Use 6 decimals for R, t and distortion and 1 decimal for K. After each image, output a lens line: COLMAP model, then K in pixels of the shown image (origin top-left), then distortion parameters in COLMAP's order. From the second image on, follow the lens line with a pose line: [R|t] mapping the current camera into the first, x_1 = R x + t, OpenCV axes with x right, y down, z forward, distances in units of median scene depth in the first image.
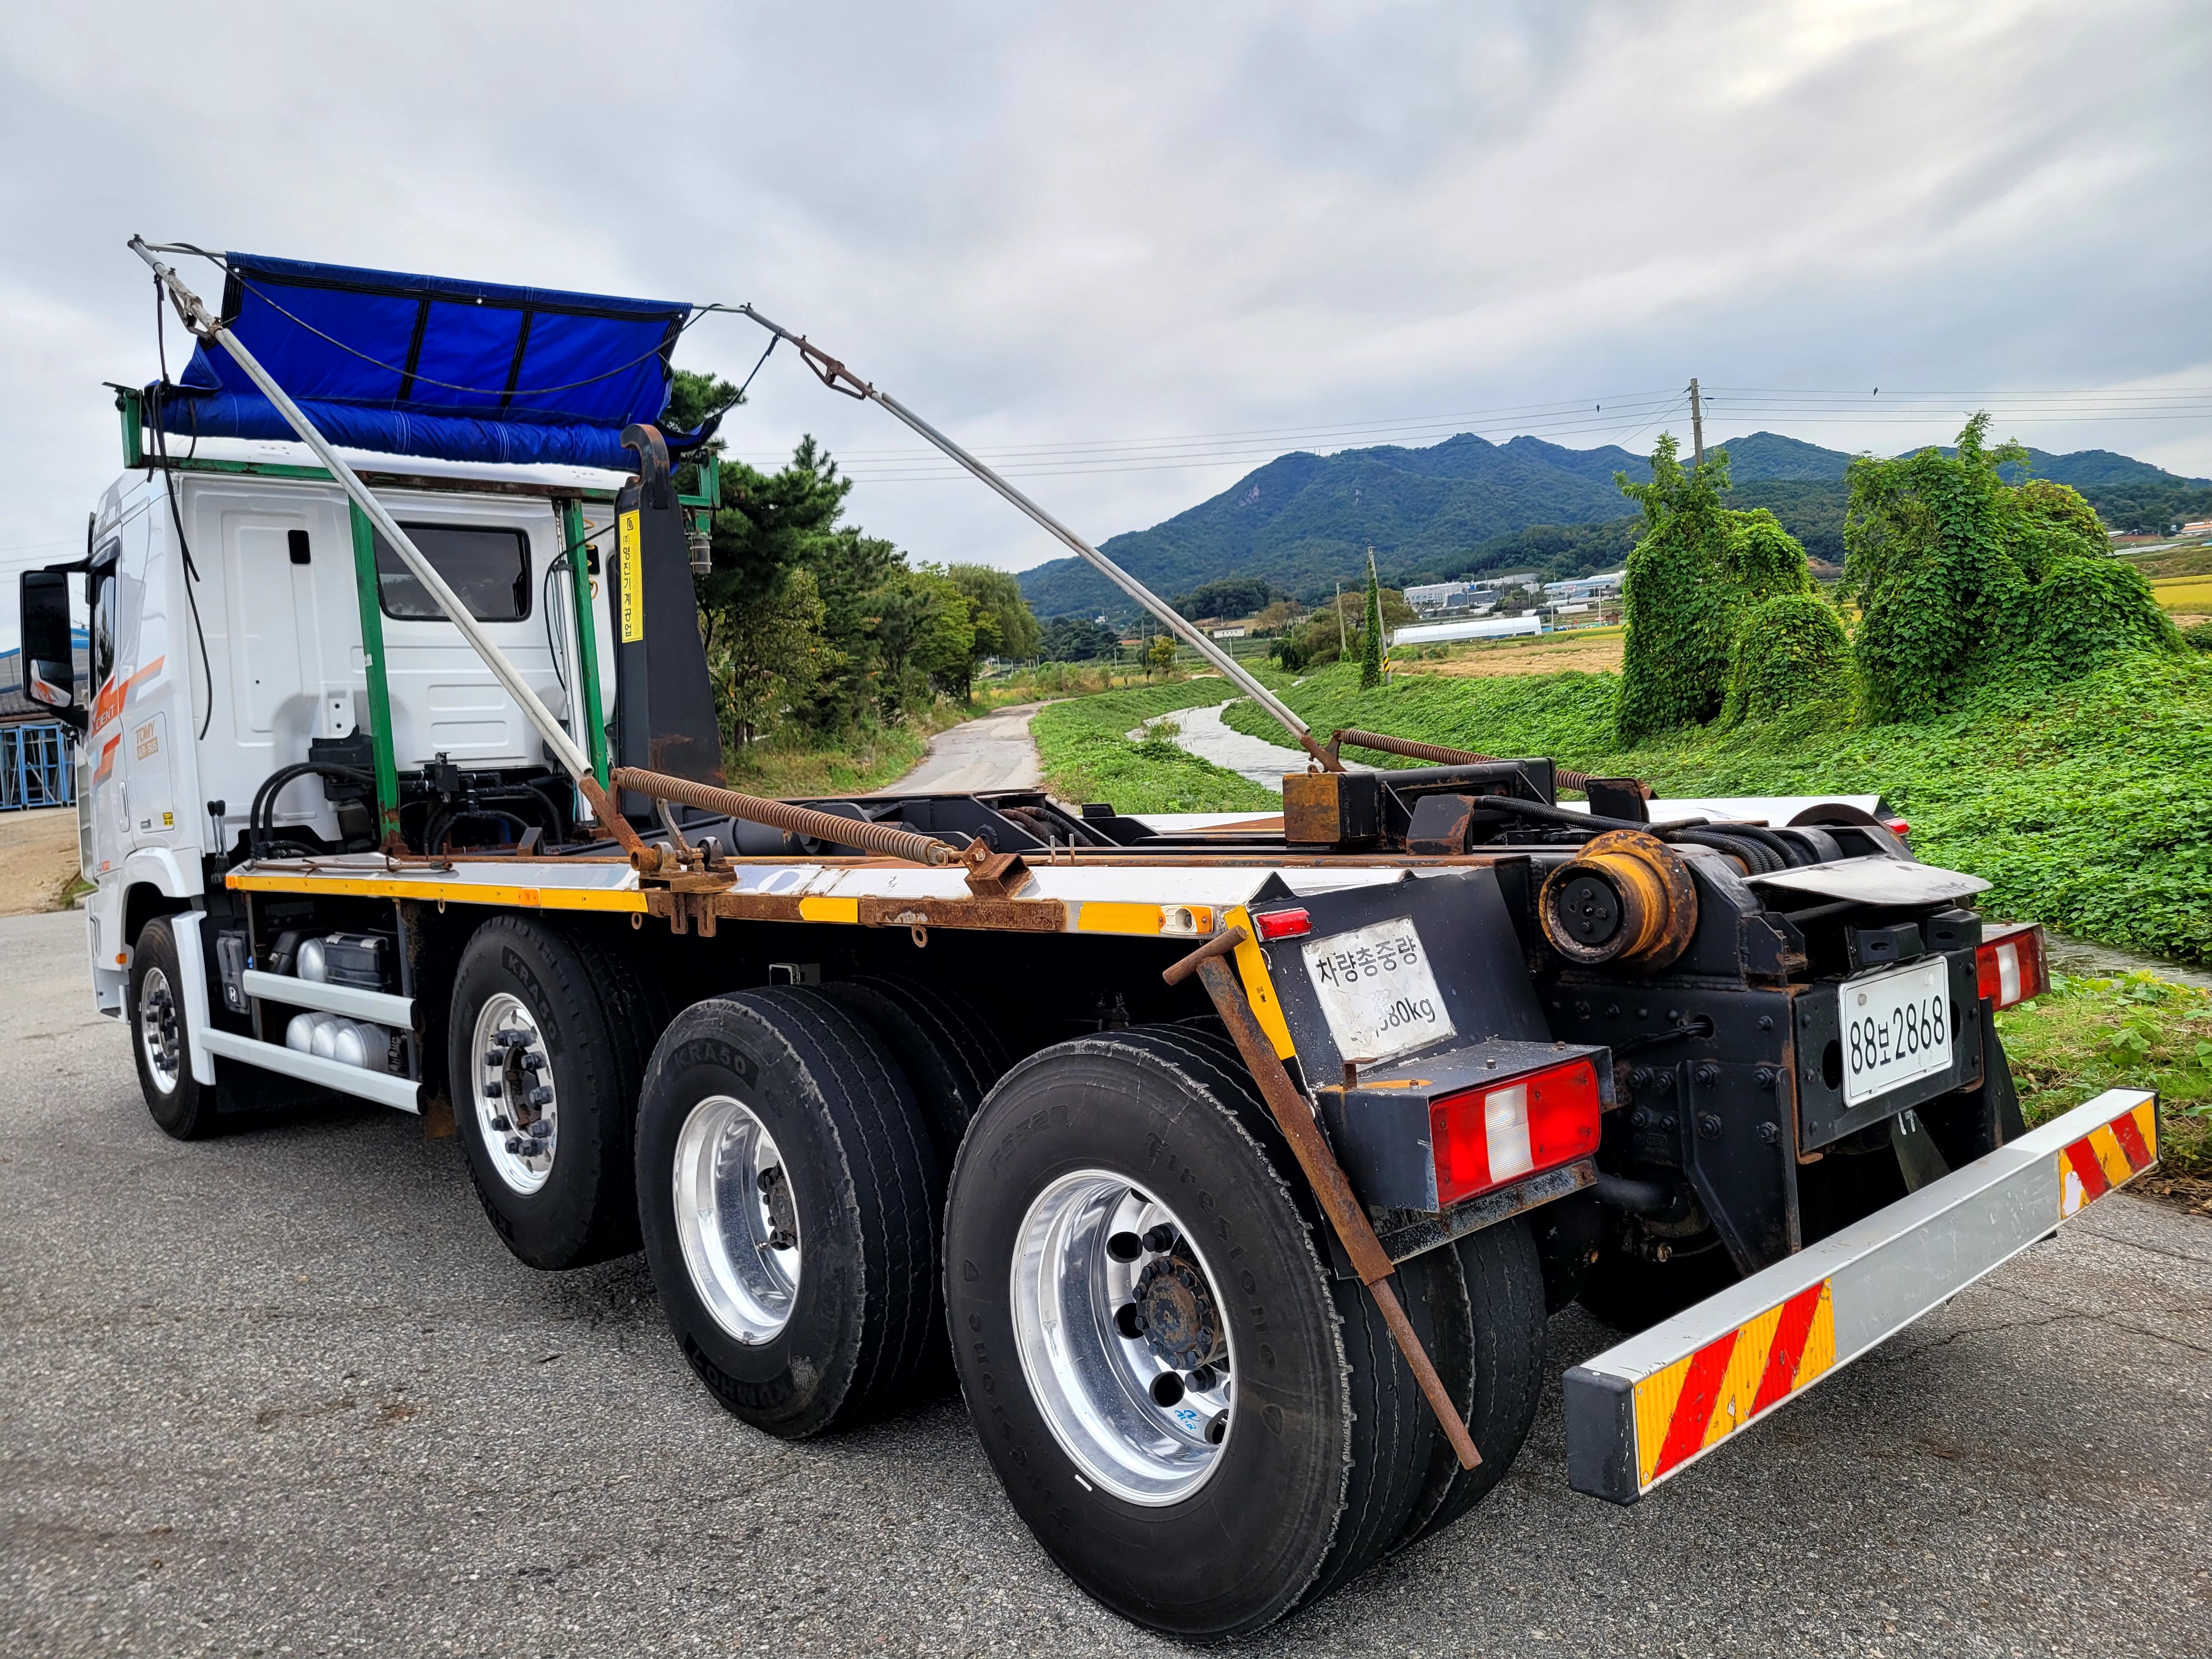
lens RADIAL K [[1714.9, 0, 1120.5], [0, 1714.9, 838.0], [0, 0, 1]] dist [0.086959, -0.096228]
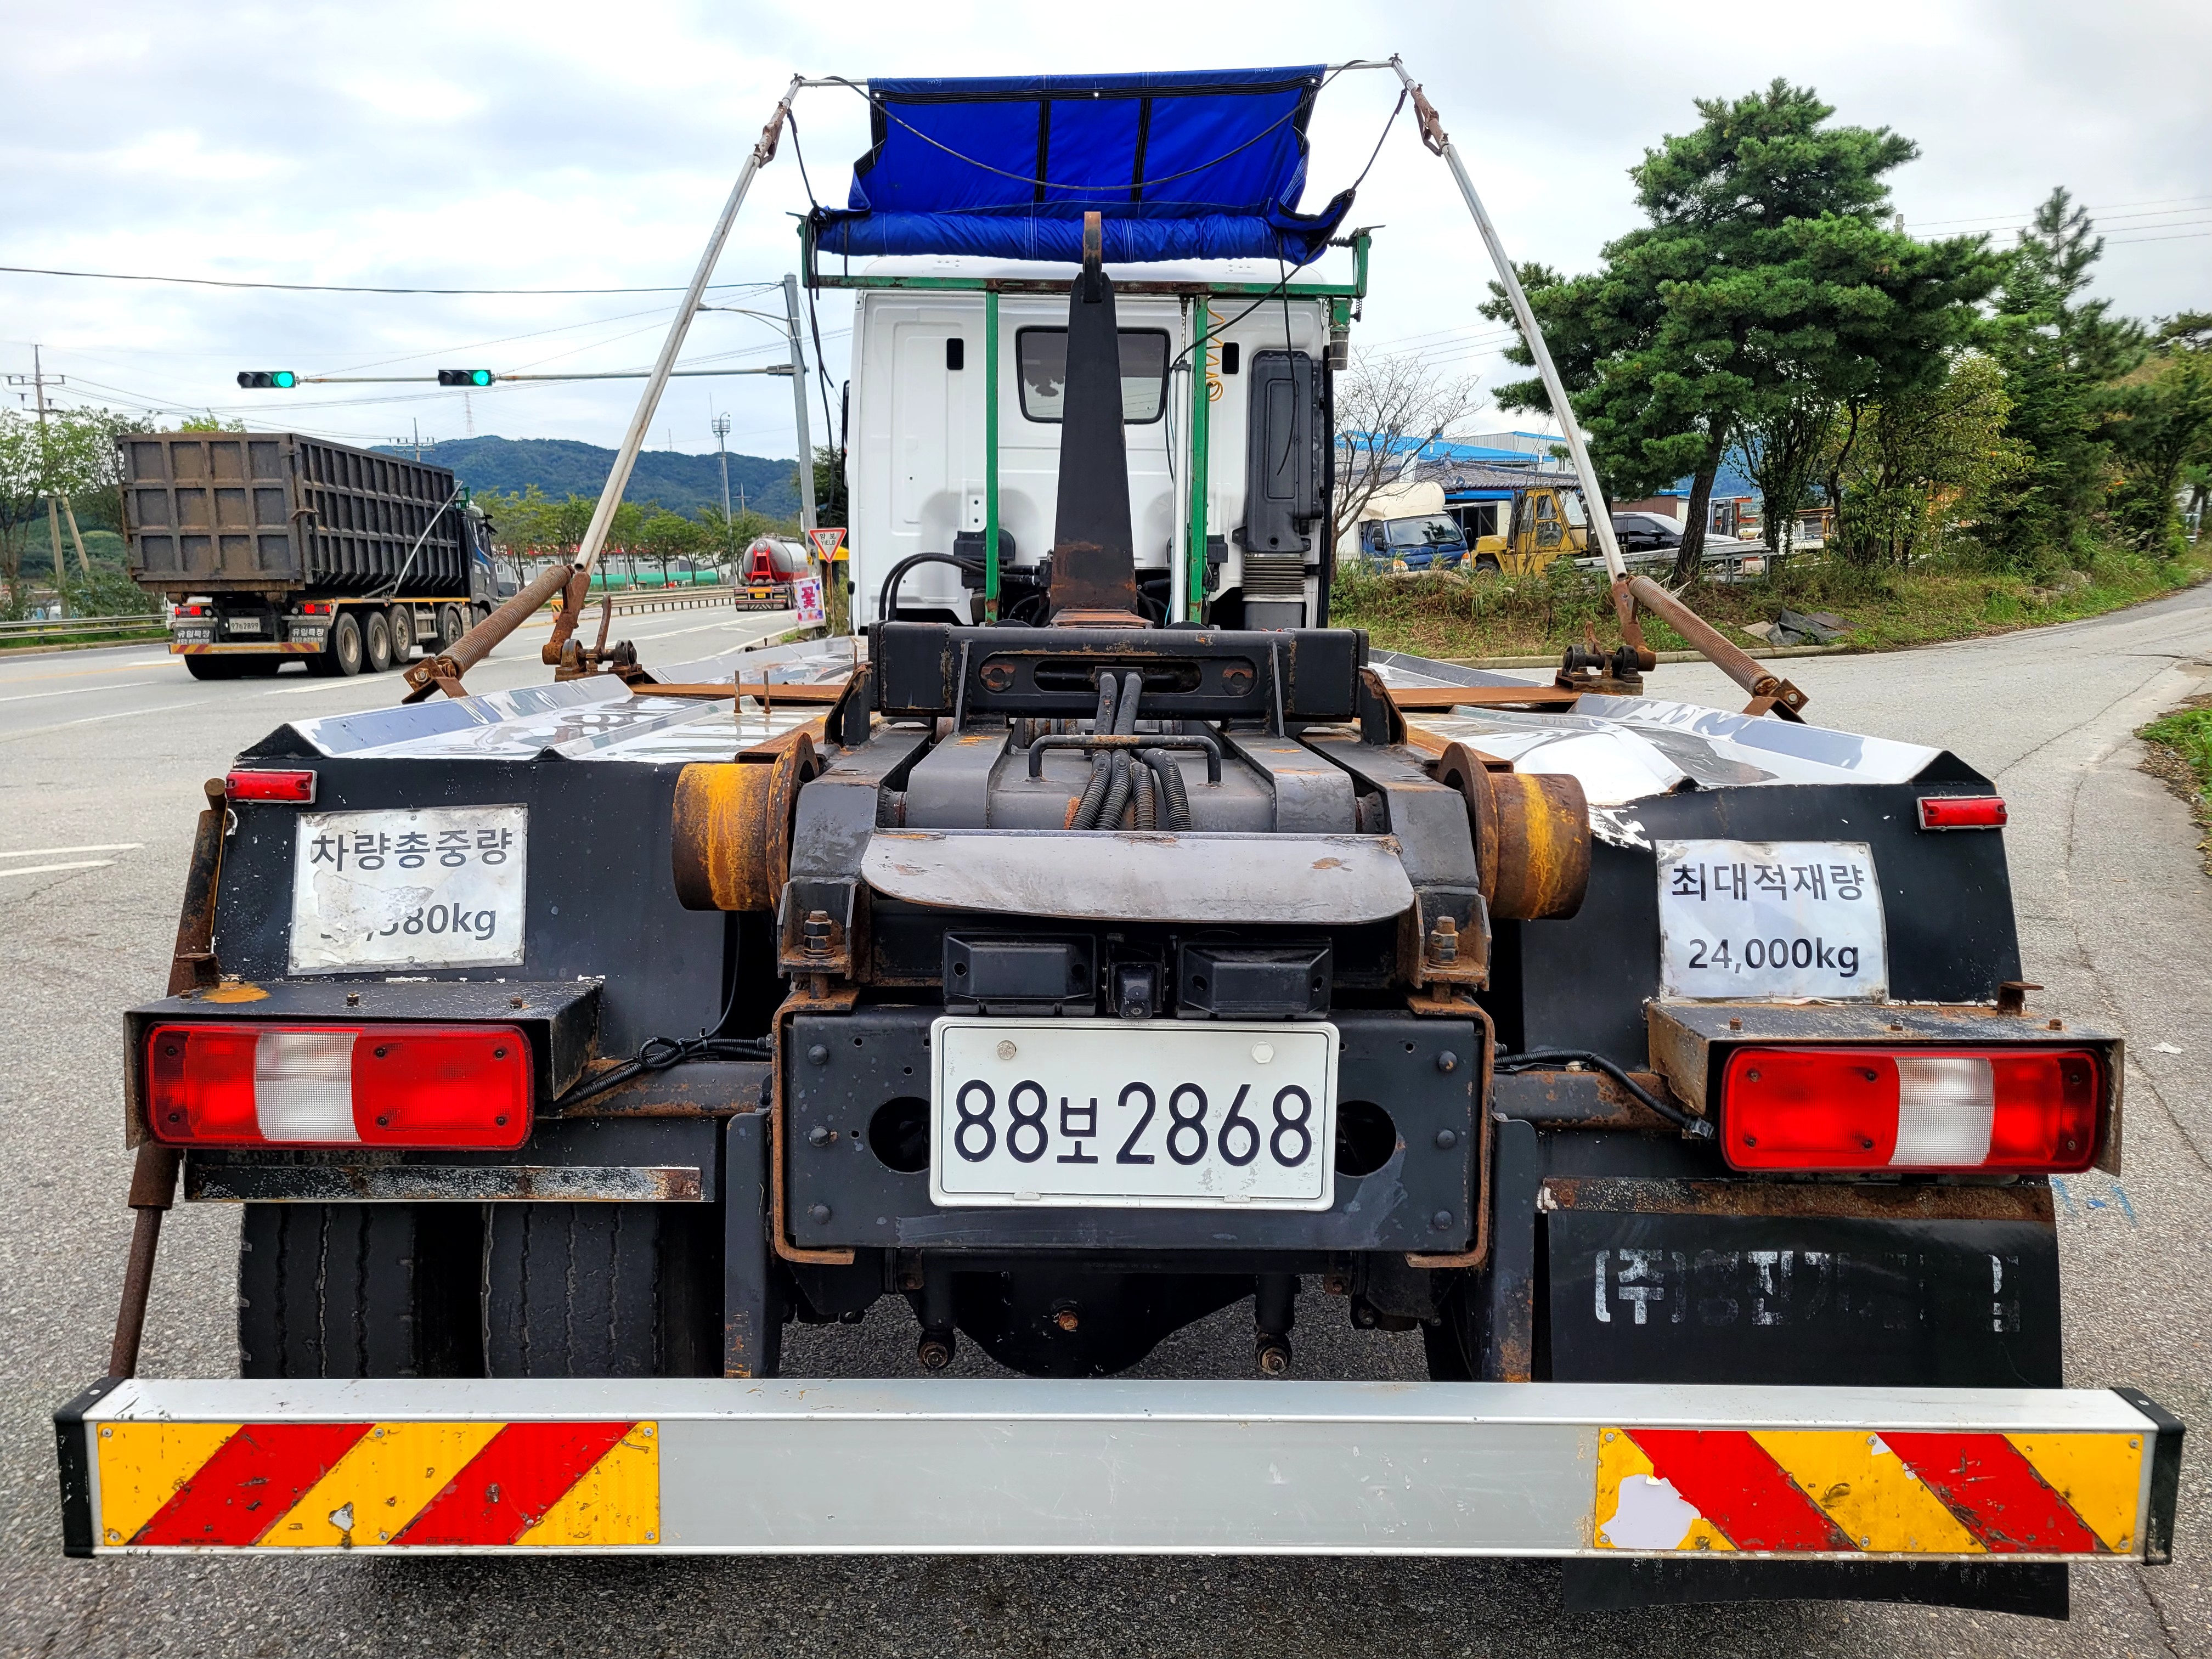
lens RADIAL K [[1714.9, 0, 1120.5], [0, 1714.9, 838.0], [0, 0, 1]] dist [0.086959, -0.096228]
pose [[0.727286, 0.164293, -0.666380, 0.378215], [-0.089126, 0.985313, 0.145653, -0.033530], [0.680523, -0.046540, 0.731248, 0.255737]]
